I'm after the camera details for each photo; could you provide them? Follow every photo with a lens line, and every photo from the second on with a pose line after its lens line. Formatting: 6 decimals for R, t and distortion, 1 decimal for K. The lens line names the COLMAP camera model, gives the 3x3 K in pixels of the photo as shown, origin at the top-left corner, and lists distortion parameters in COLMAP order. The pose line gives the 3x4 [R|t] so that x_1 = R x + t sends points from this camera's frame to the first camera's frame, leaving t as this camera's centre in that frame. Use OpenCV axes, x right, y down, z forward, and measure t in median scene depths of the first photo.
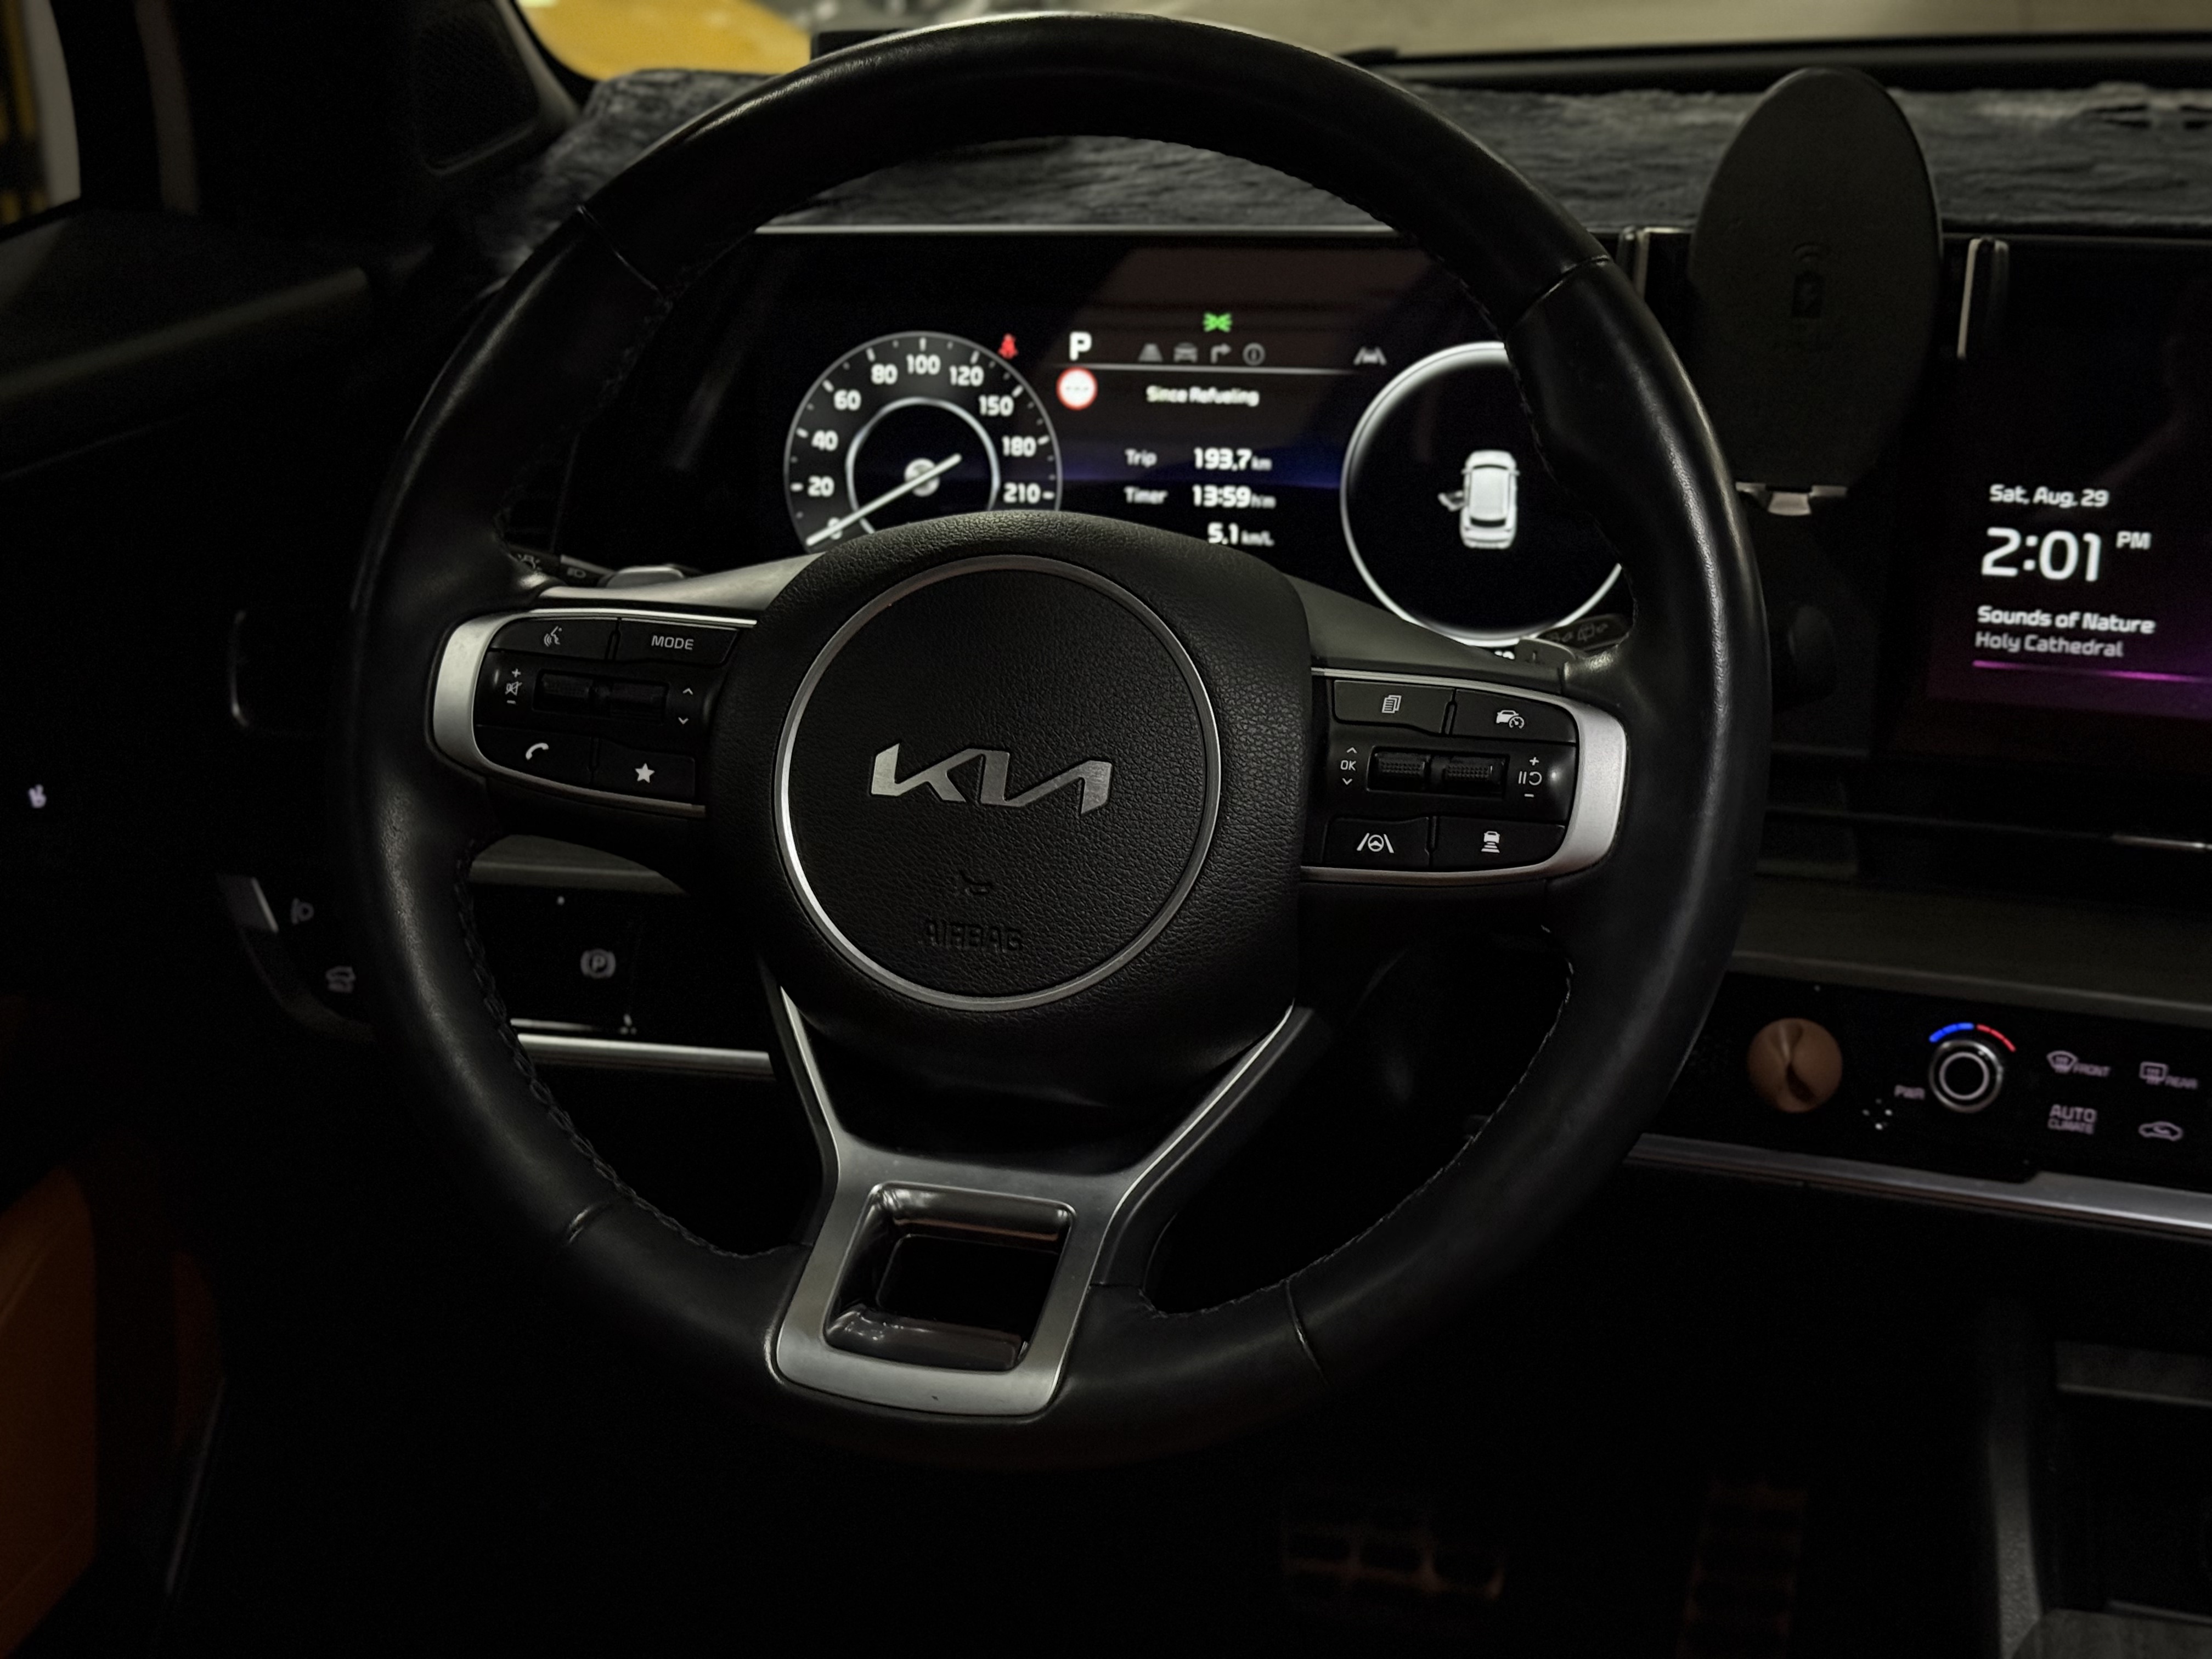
lens RADIAL K [[3123.0, 0, 1107.9], [0, 3123.0, 863.7], [0, 0, 1]] dist [0.092538, -0.004420]
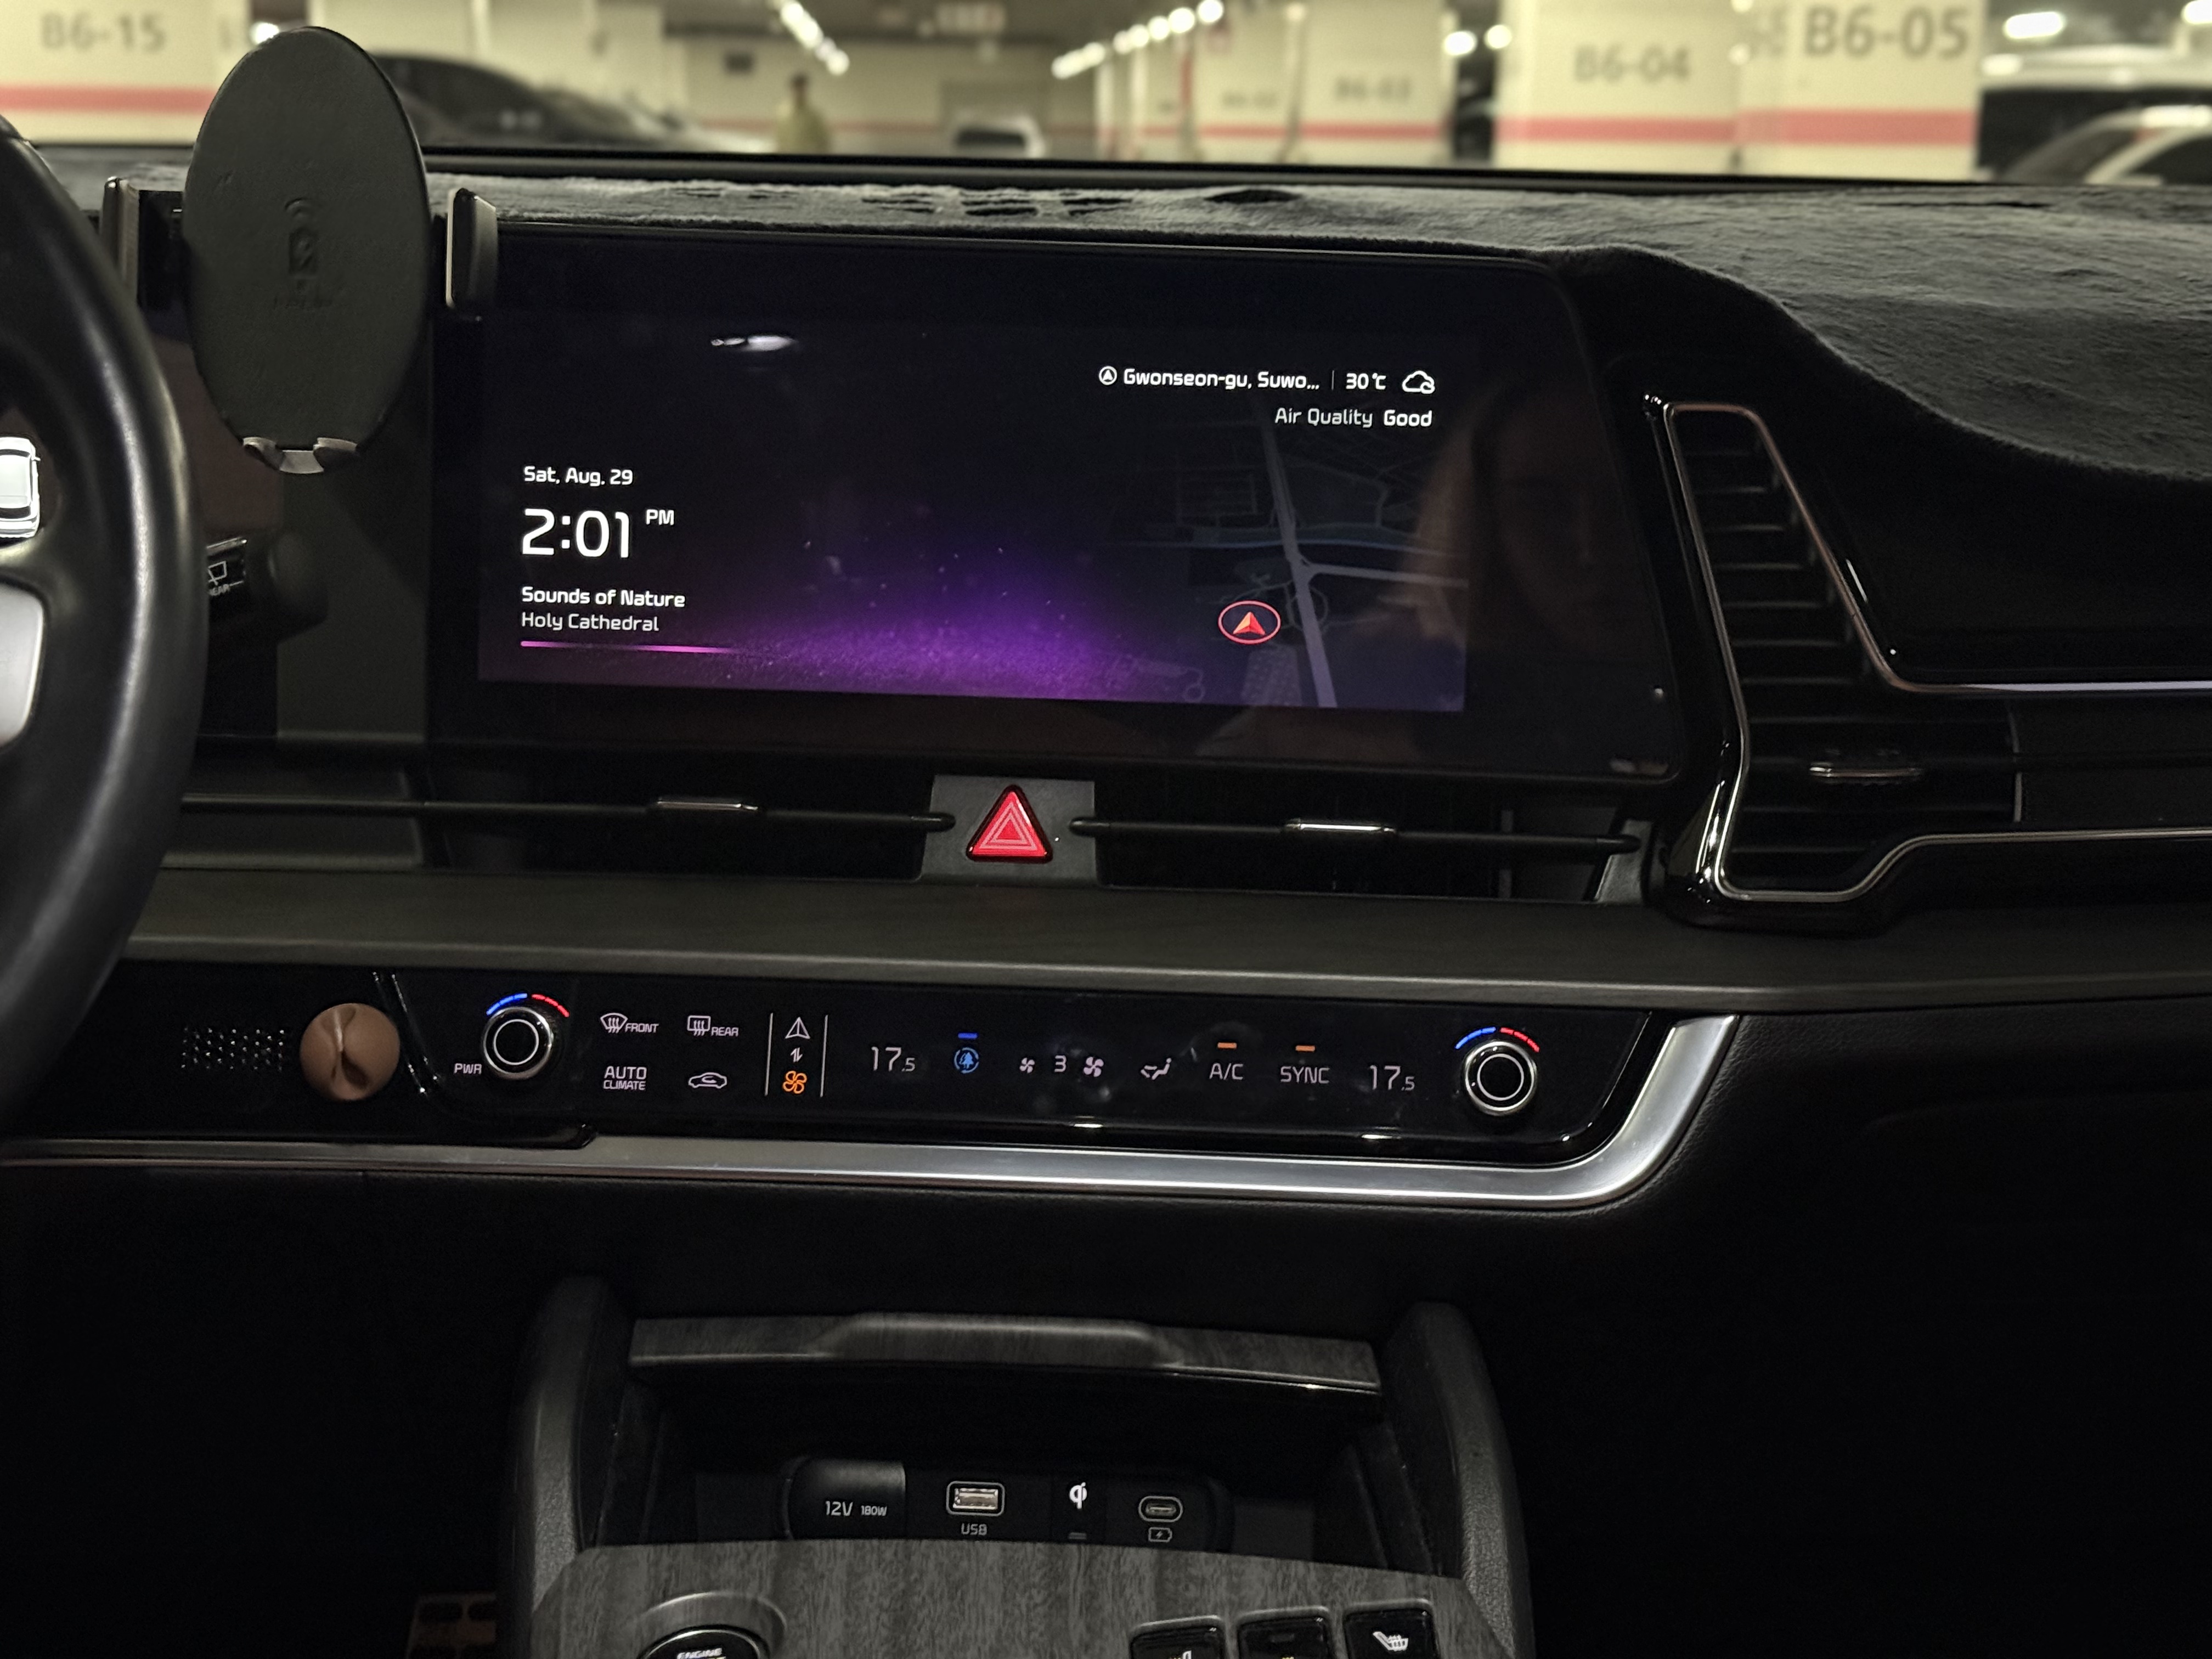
lens RADIAL K [[3094.7, 0, 1108.6], [0, 3094.7, 866.1], [0, 0, 1]] dist [0.181686, -0.343530]
pose [[0.946219, -0.027672, 0.322341, 0.132068], [0.066510, 0.991692, -0.110103, 0.130302], [-0.316616, 0.125621, 0.940199, 0.014971]]
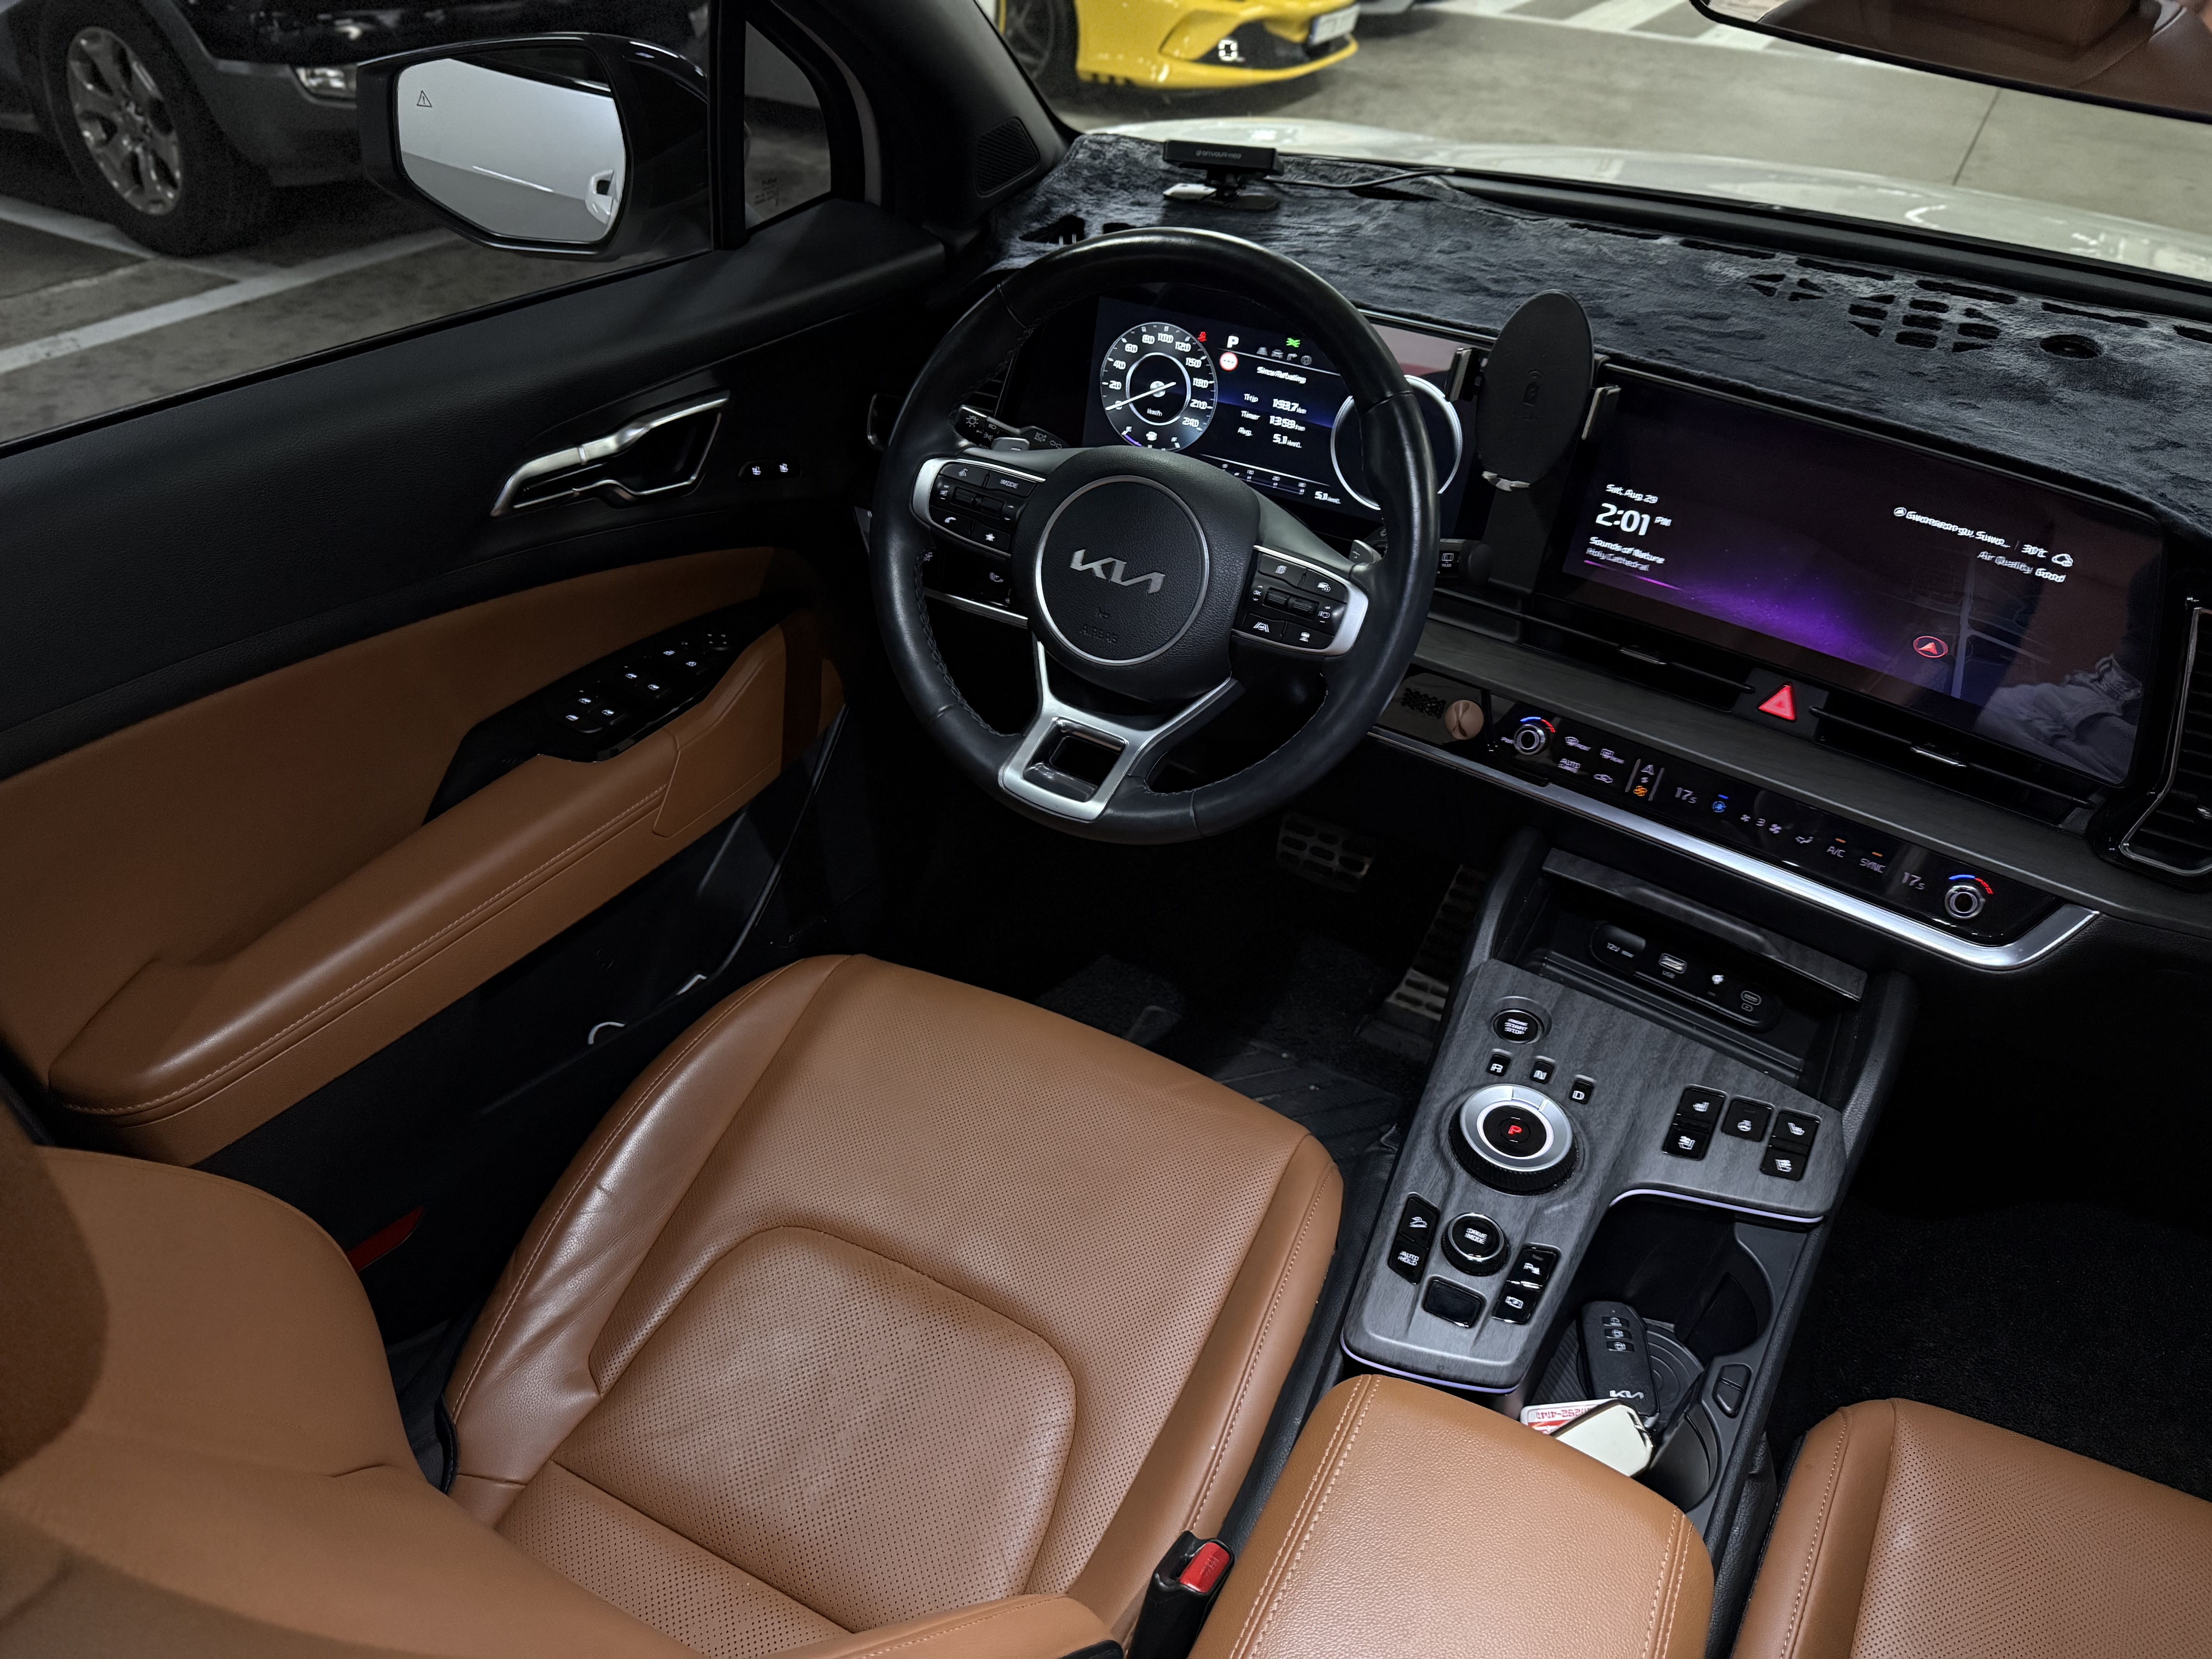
lens RADIAL K [[1568.6, 0, 1127.2], [0, 1568.6, 835.7], [0, 0, 1]] dist [0.124540, -0.232386]
pose [[0.970819, 0.197371, -0.136216, 0.152063], [-0.150430, 0.943563, 0.295059, -0.166211], [0.186765, -0.265958, 0.945720, -0.195604]]
